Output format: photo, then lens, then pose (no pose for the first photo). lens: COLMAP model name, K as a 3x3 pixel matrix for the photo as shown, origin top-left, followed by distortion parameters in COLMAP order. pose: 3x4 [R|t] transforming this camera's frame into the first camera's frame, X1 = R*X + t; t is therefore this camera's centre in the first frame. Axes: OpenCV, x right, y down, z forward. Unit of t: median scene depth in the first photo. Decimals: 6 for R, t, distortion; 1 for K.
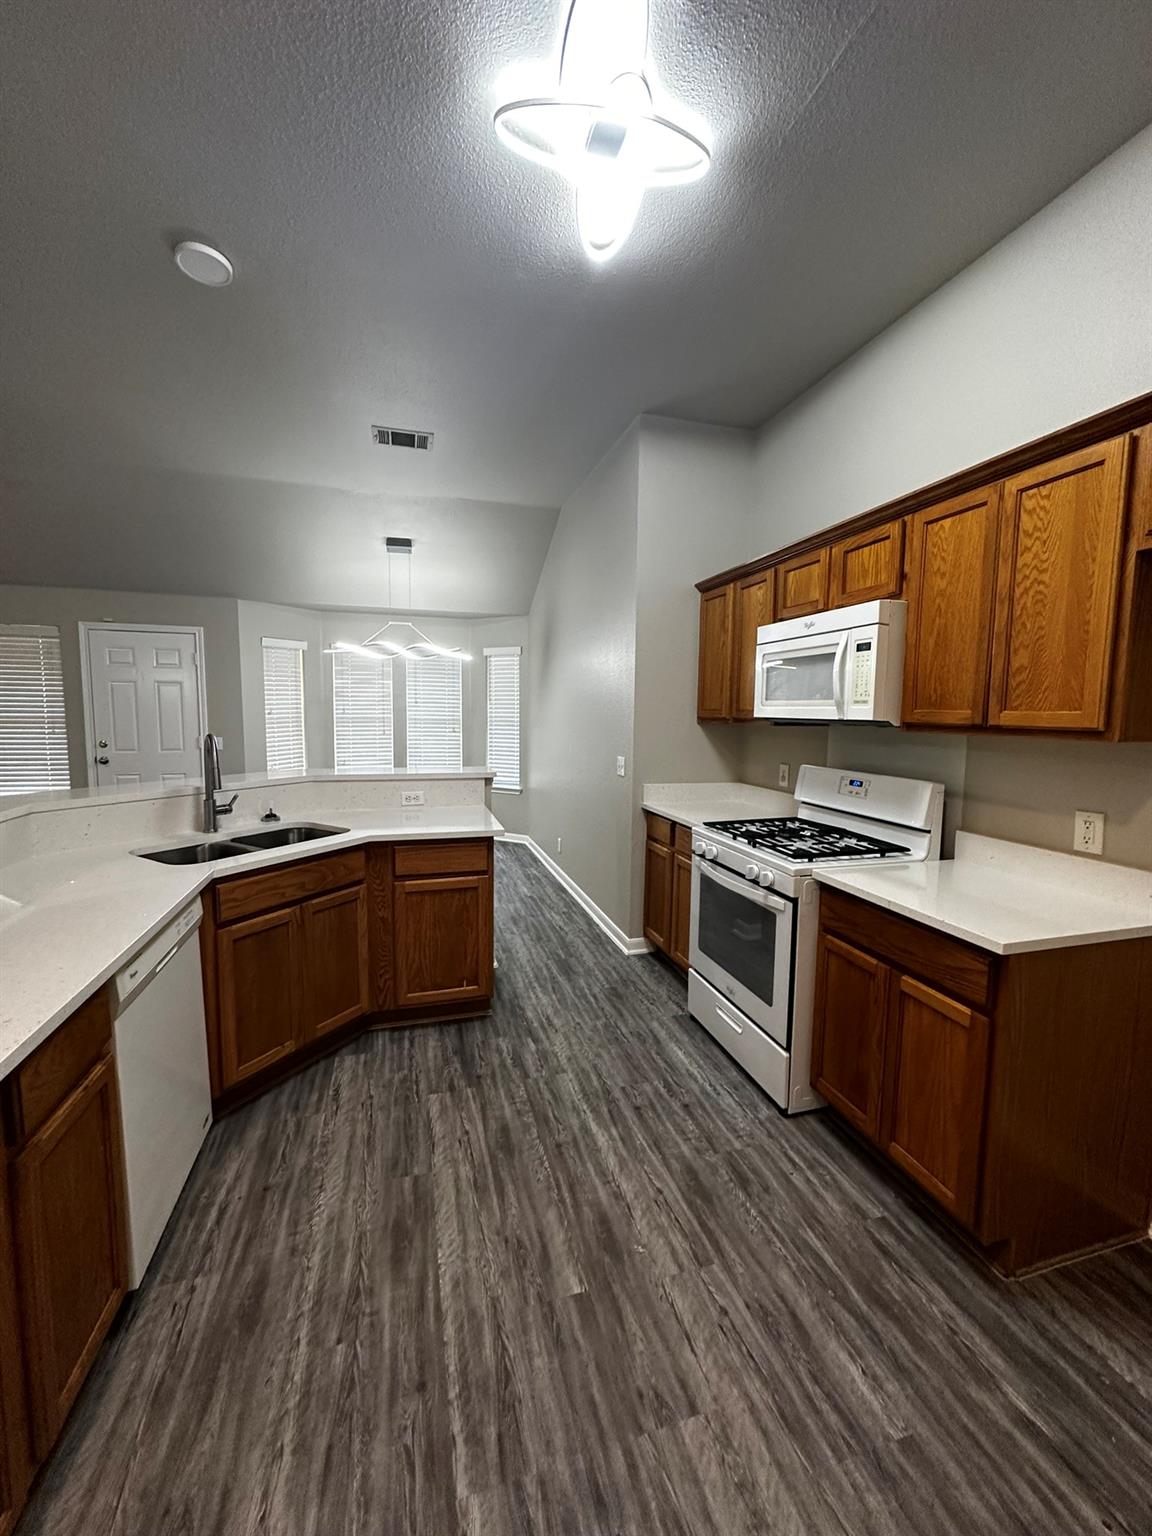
lens RADIAL K [[610.1, 0, 576.8], [0, 610.1, 768.5], [0, 0, 1]] dist [-0.002871, 0.000816]
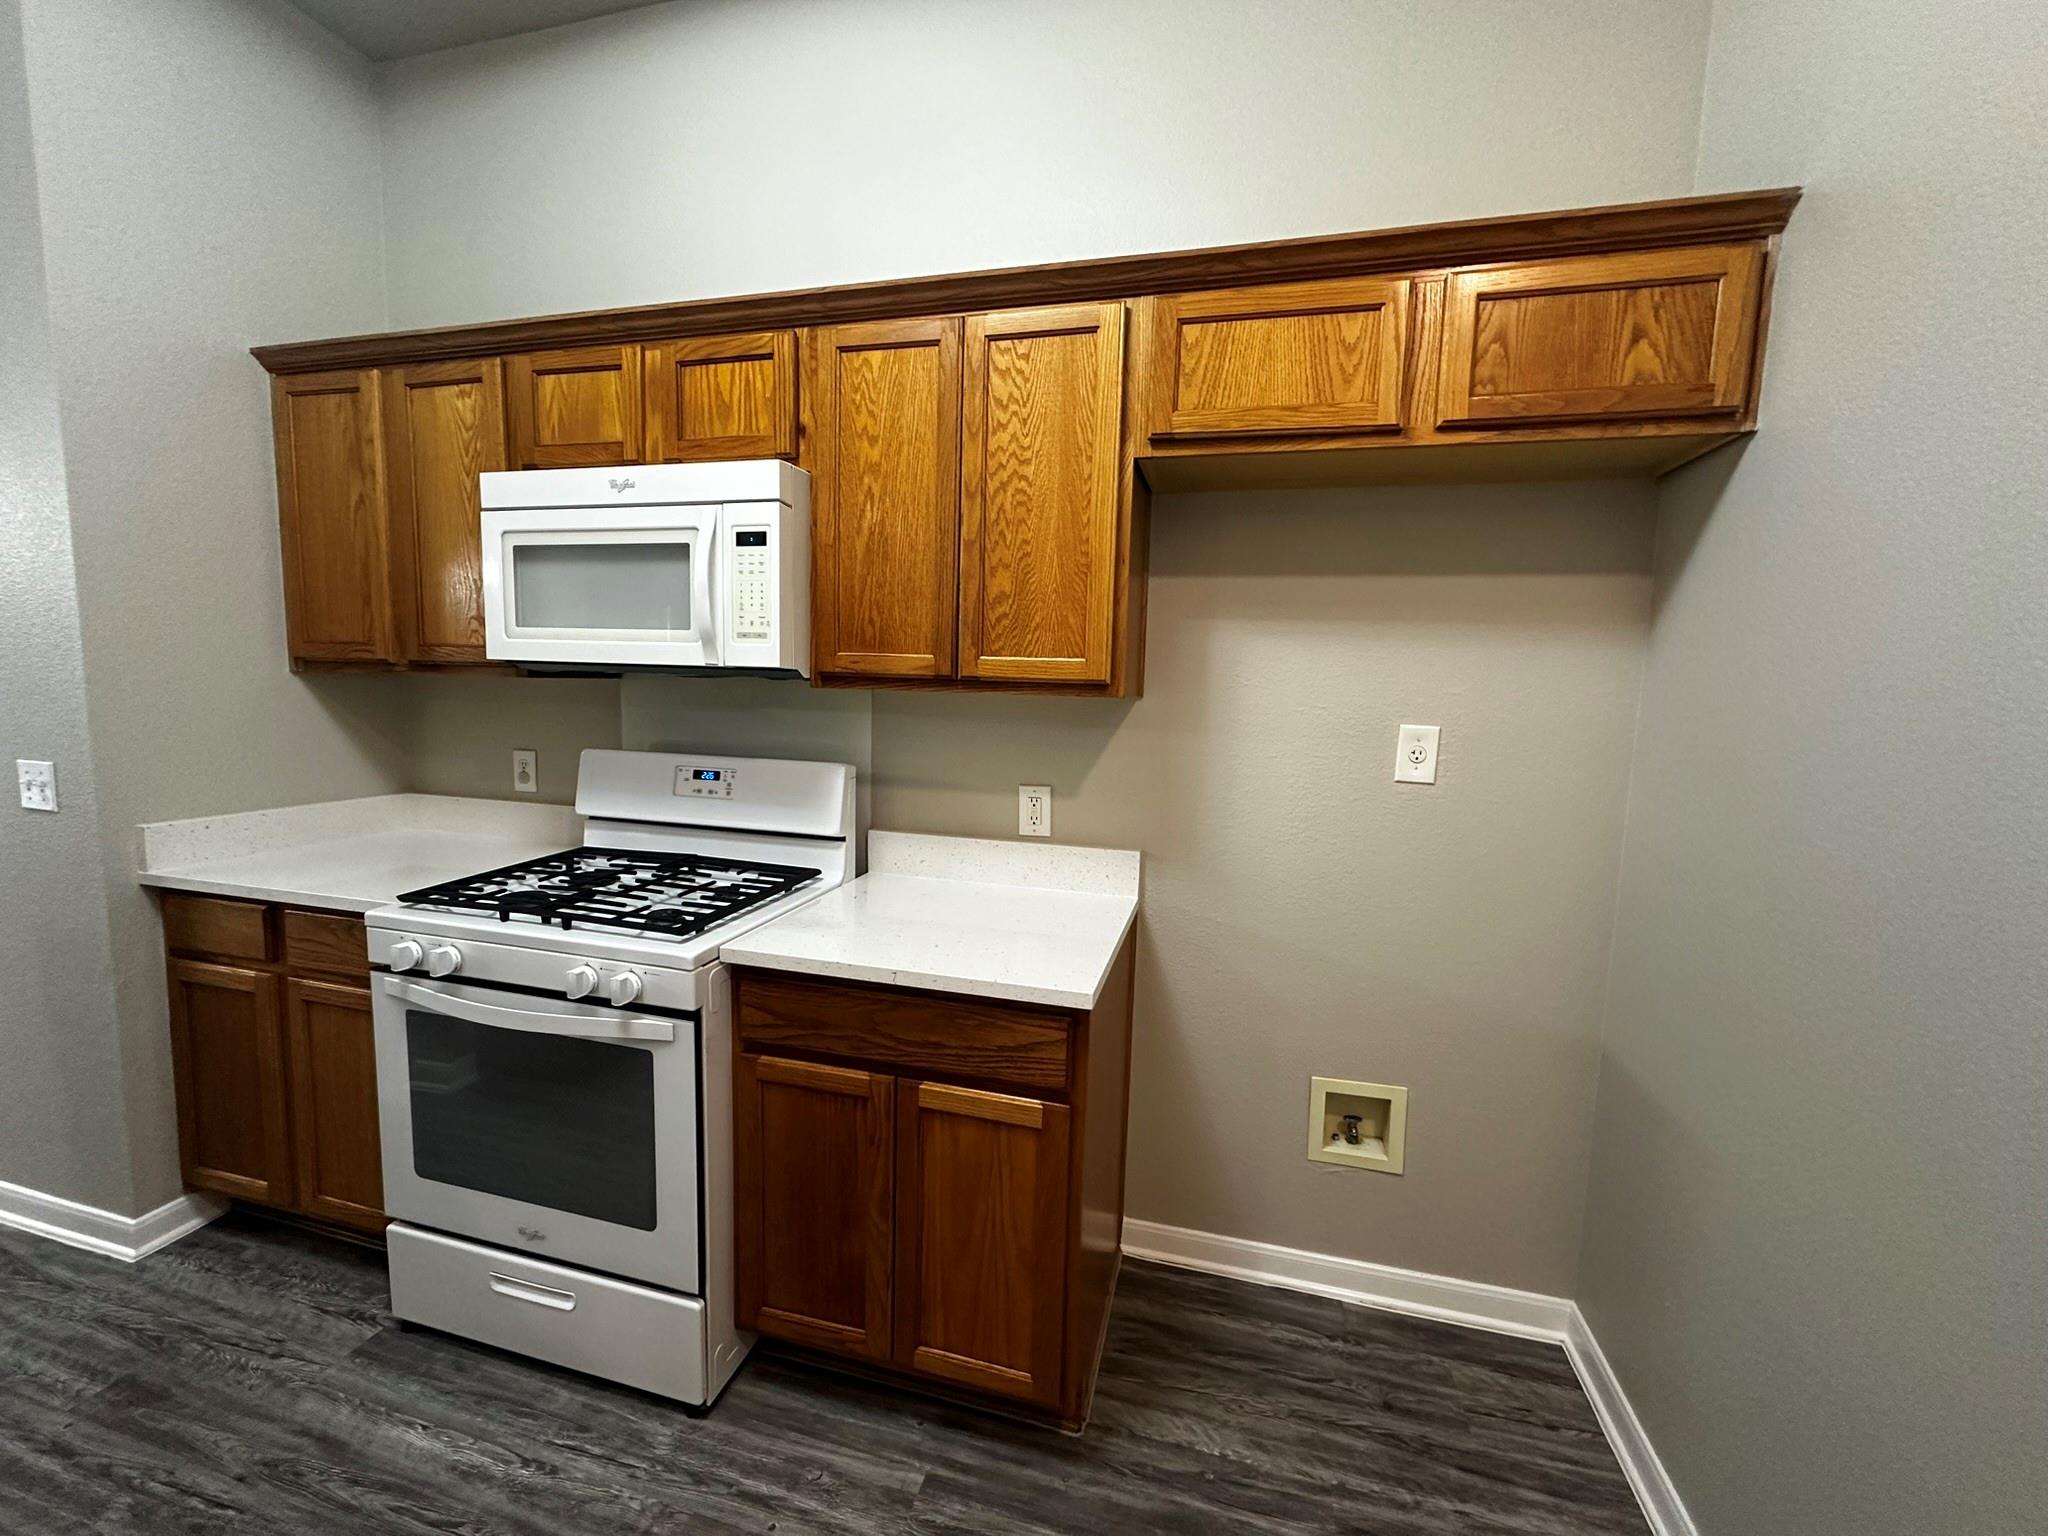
lens RADIAL K [[813.5, 0, 1024.4], [0, 813.5, 767.0], [0, 0, 1]] dist [-0.002871, 0.000816]
pose [[0.514244, -0.089186, 0.852994, -0.063816], [0.058695, 0.995906, 0.068743, -0.022267], [-0.855633, 0.014716, 0.517374, 0.368512]]
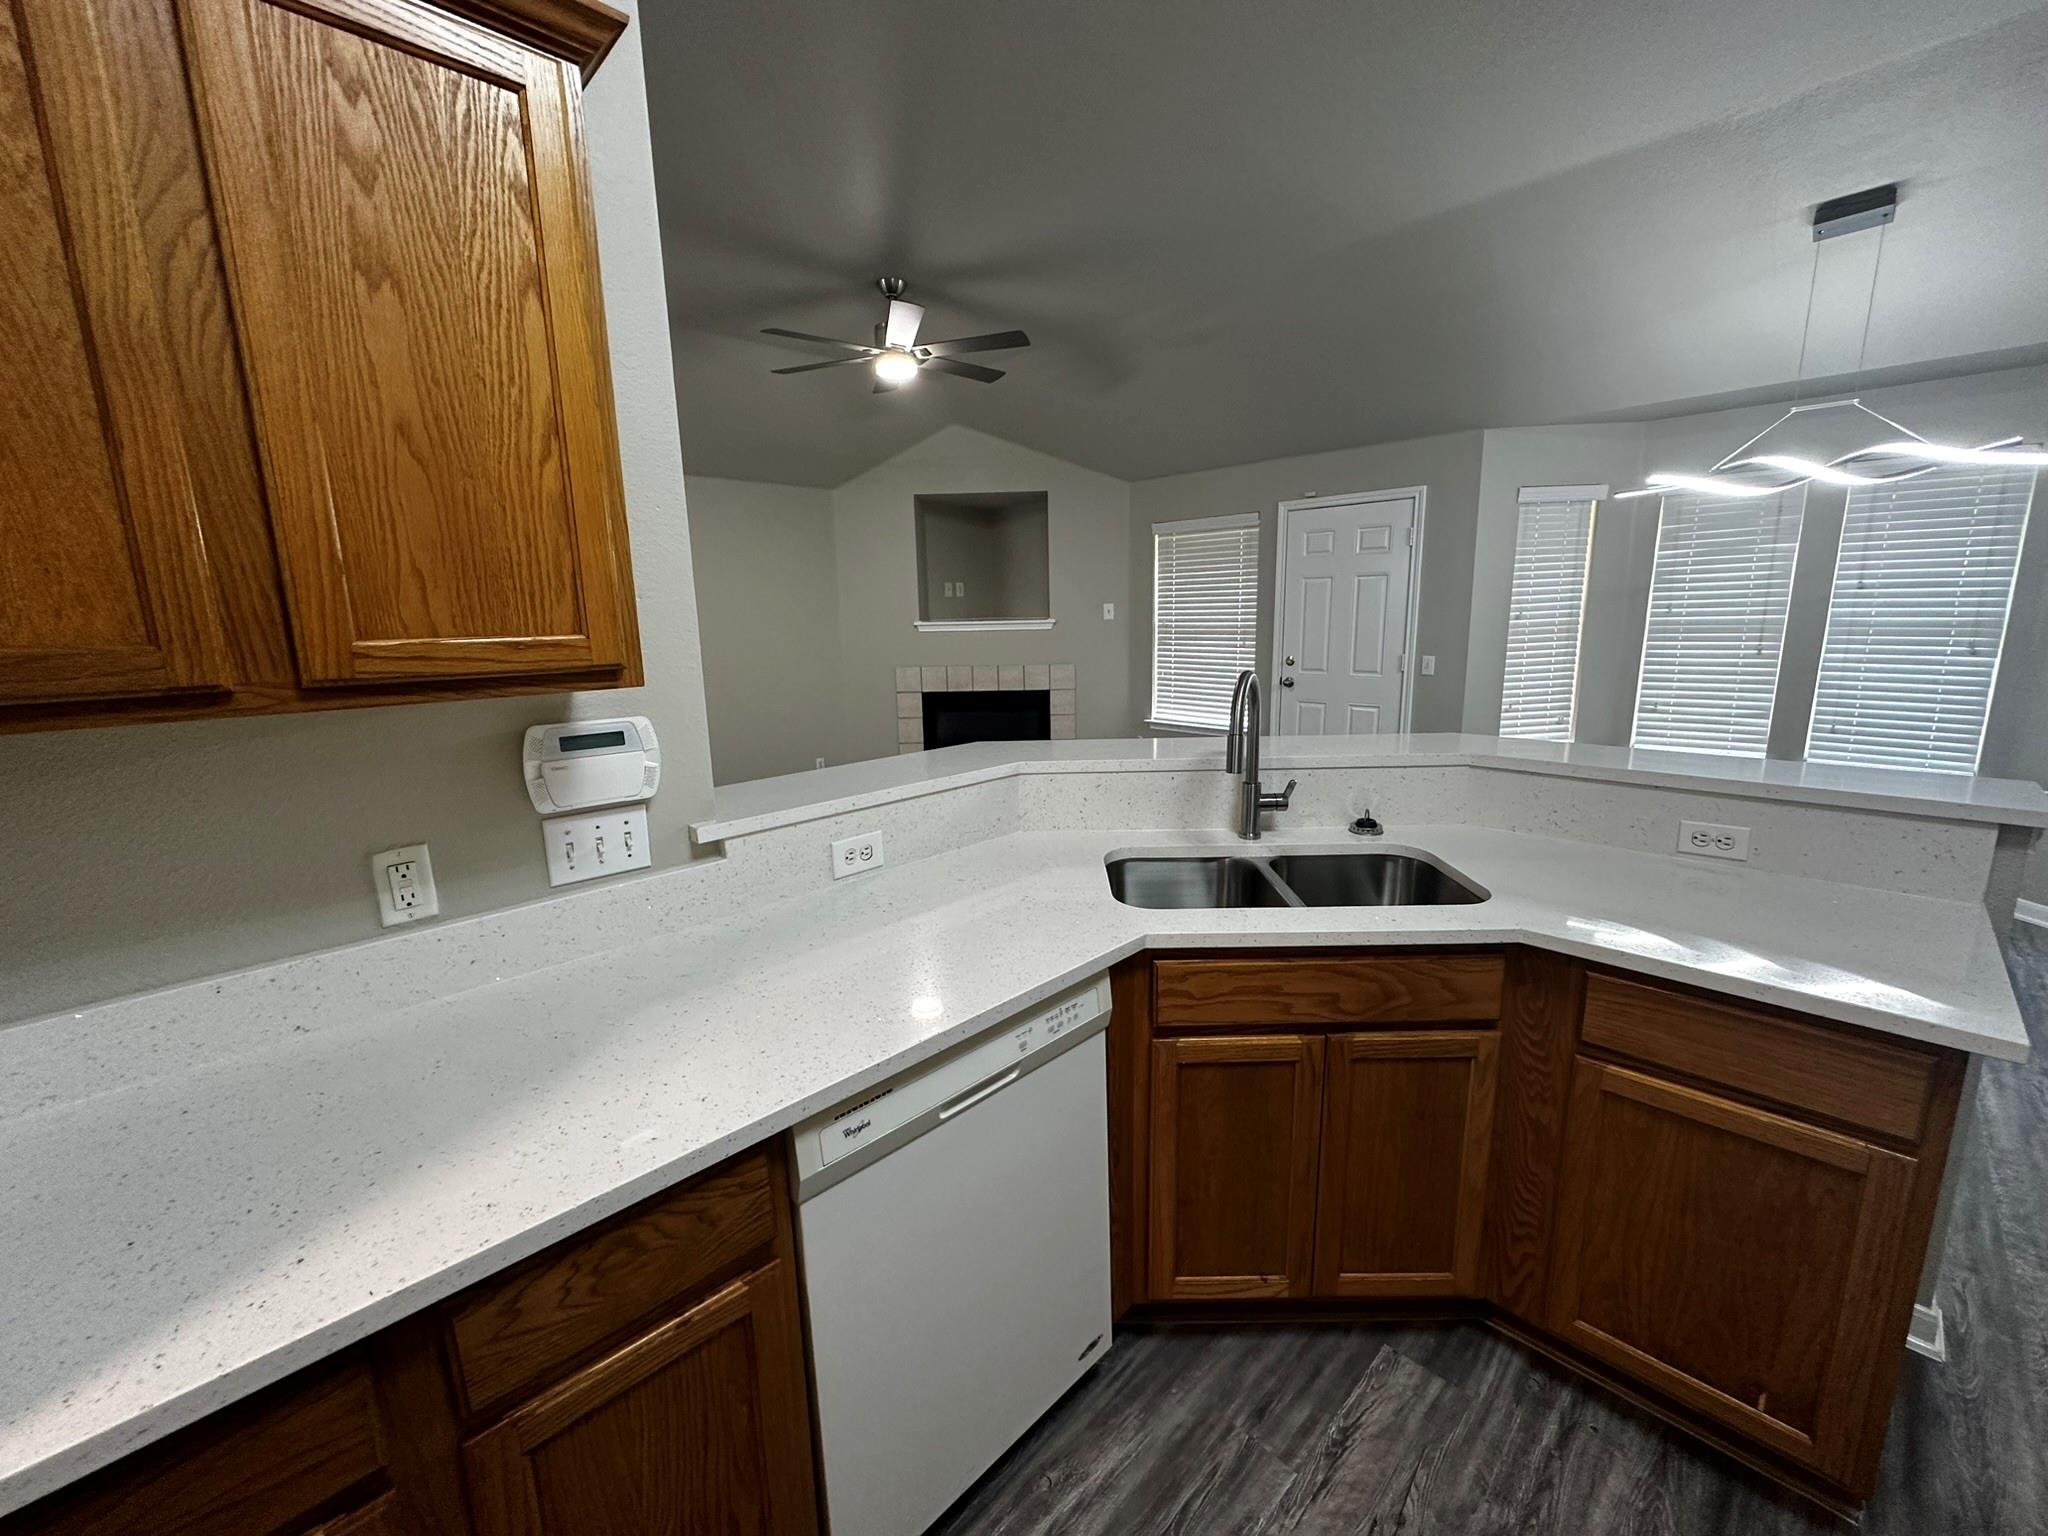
lens RADIAL K [[813.5, 0, 1024.0], [0, 813.5, 767.8], [0, 0, 1]] dist [-0.002871, 0.000816]
pose [[0.470225, 0.146018, -0.870383, -0.034803], [-0.057400, 0.989190, 0.134939, -0.060635], [0.880678, -0.013491, 0.473524, 0.486470]]
